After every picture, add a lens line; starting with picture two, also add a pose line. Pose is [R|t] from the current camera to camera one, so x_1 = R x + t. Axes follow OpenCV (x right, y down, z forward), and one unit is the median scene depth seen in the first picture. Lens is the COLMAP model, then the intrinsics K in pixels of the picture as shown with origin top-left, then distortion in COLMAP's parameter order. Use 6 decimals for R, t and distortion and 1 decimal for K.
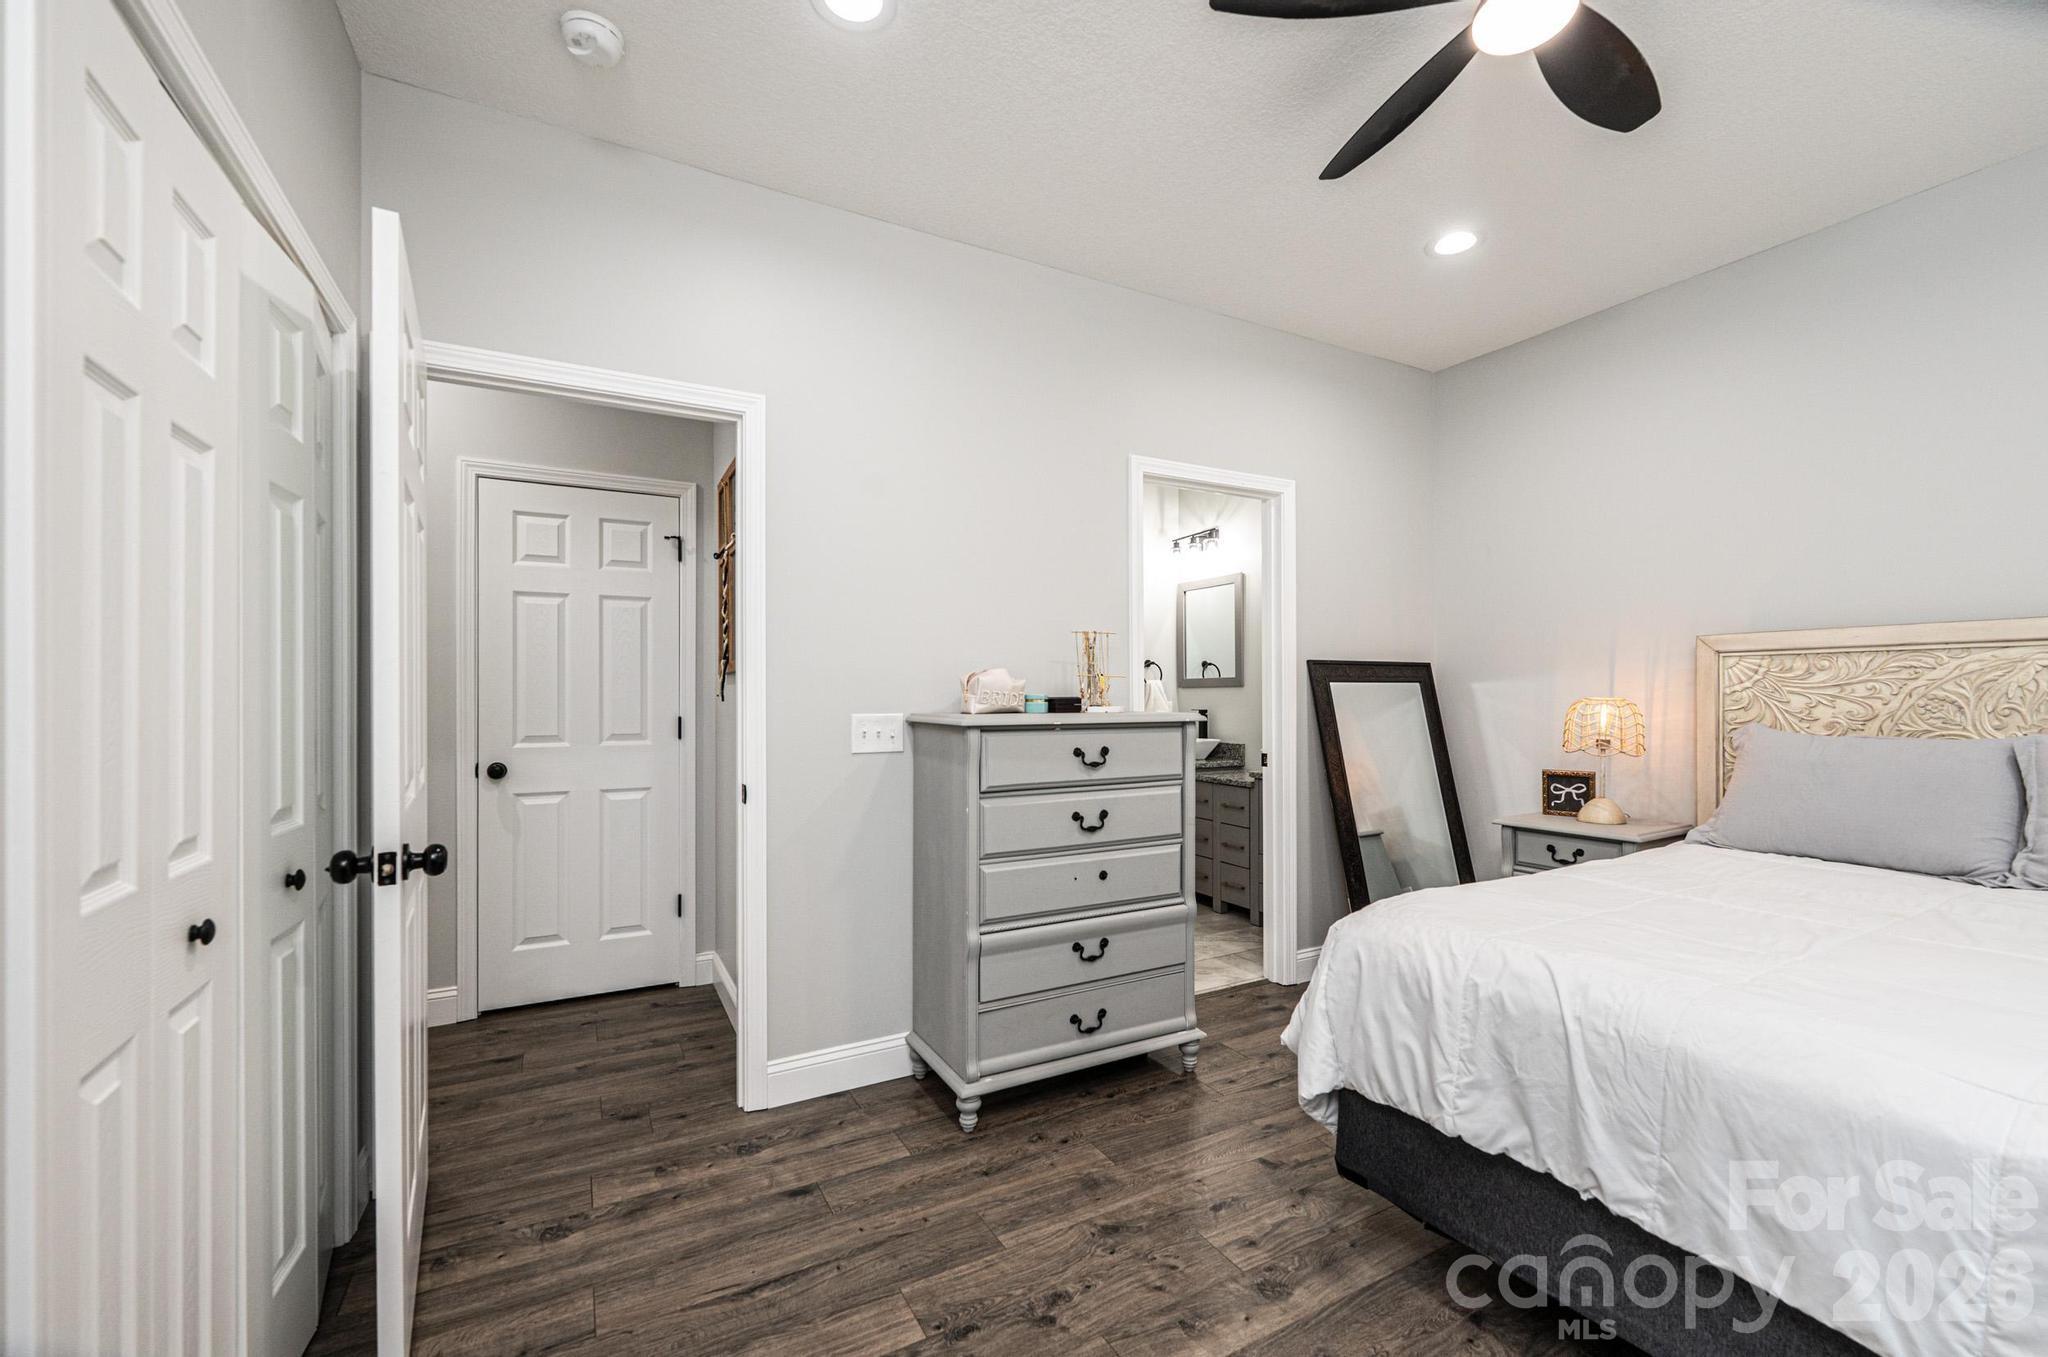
lens RADIAL K [[829.9, 0, 1035.7], [0, 829.9, 687.8], [0, 0, 1]] dist [-0.003185, -0.000146]
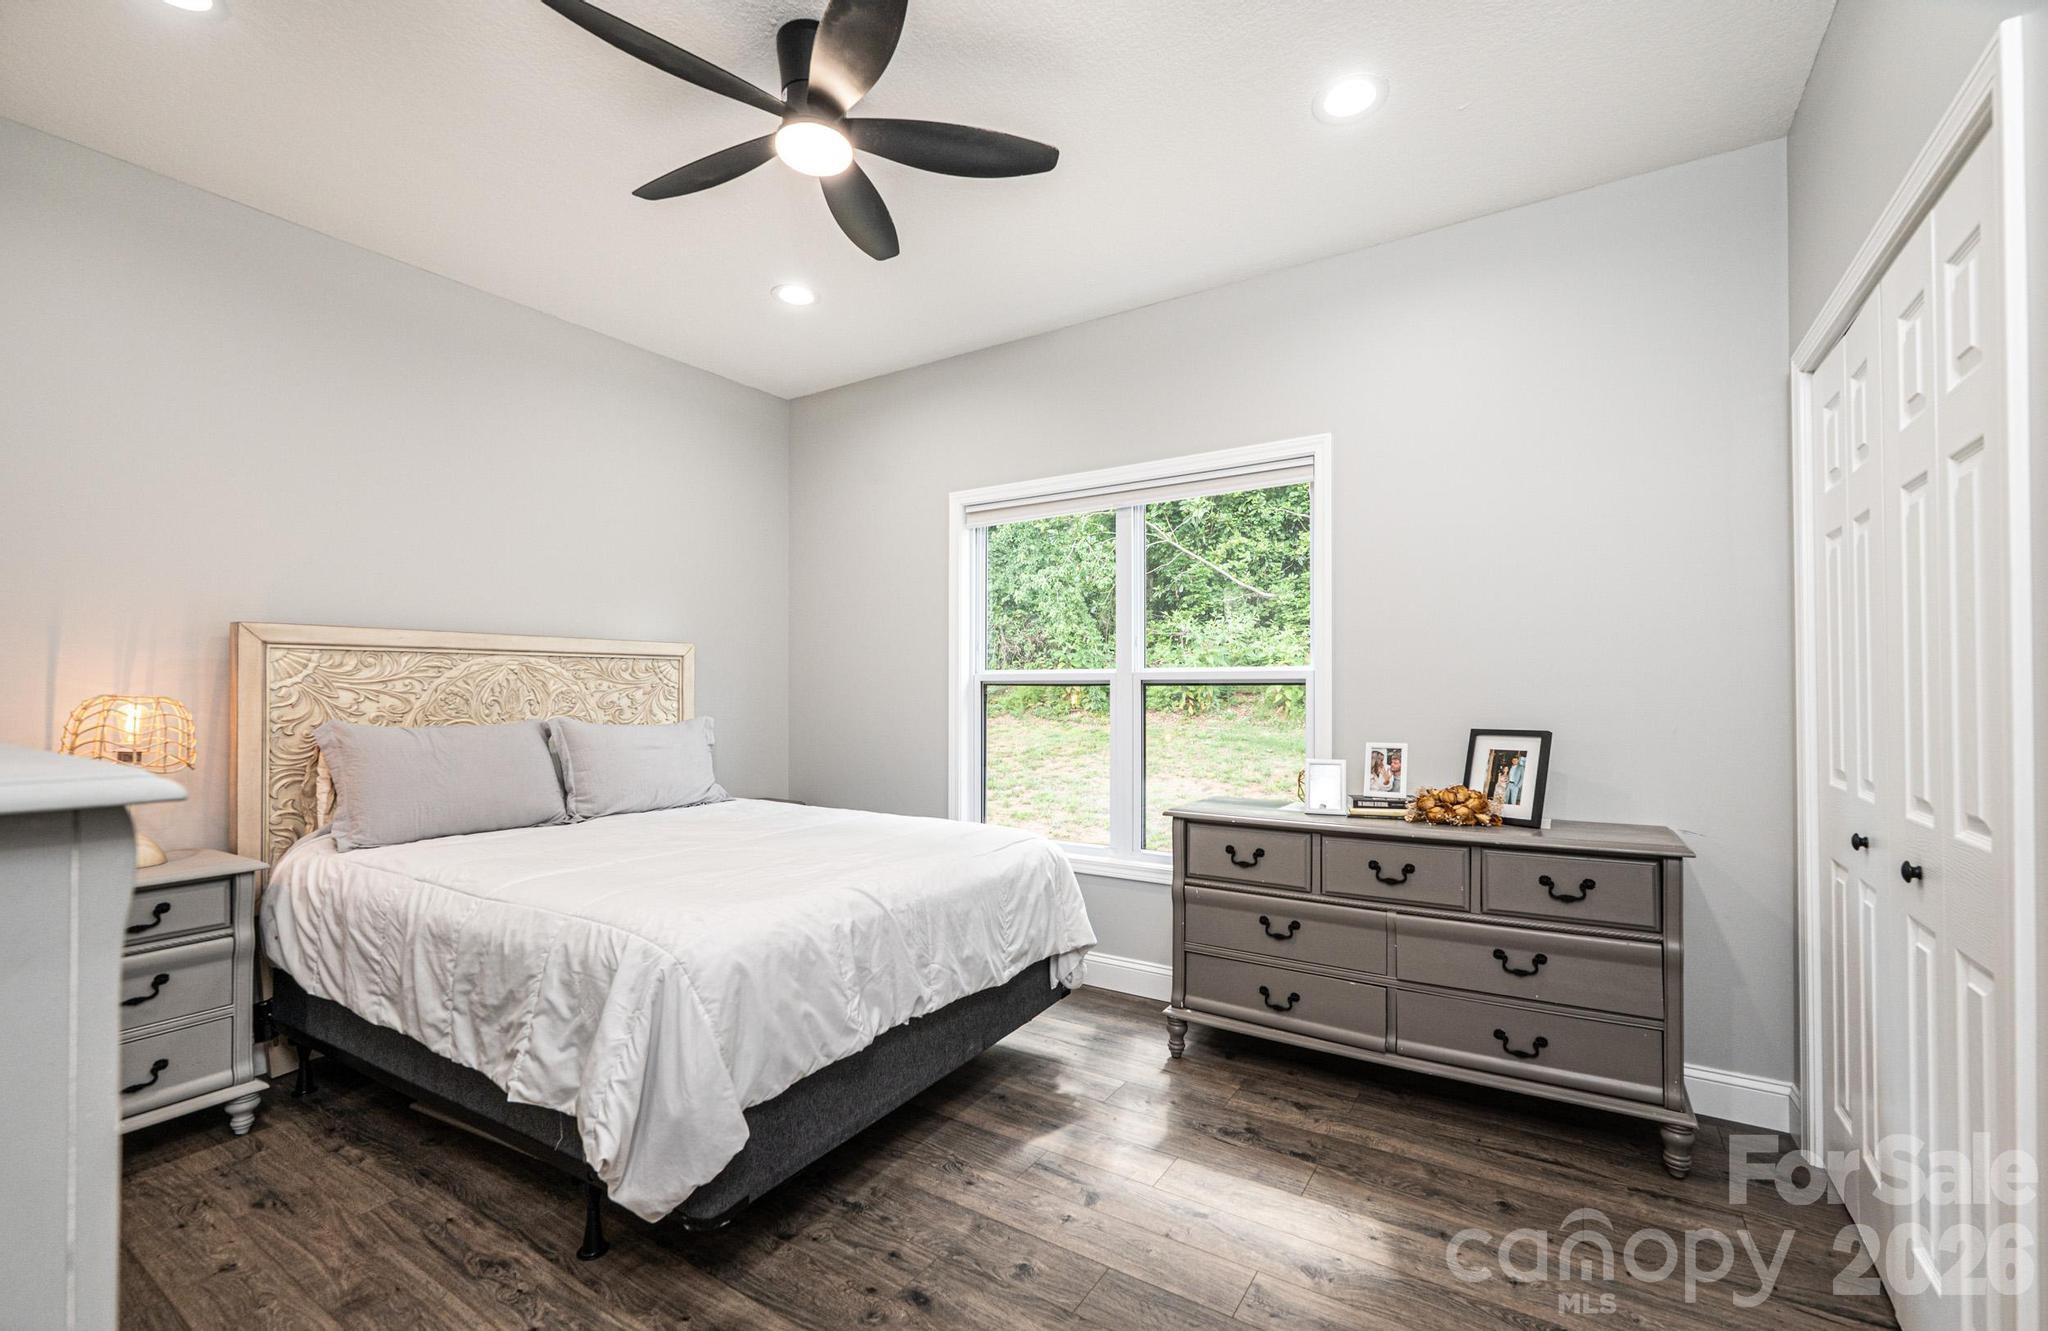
lens RADIAL K [[856.6, 0, 1040.1], [0, 856.6, 671.2], [0, 0, 1]] dist [-0.000705, 0.000298]
pose [[-0.474966, 0.020470, 0.879766, -0.385143], [-0.002389, 0.999696, -0.024551, 0.008141], [-0.880001, -0.013763, -0.474773, 0.713420]]
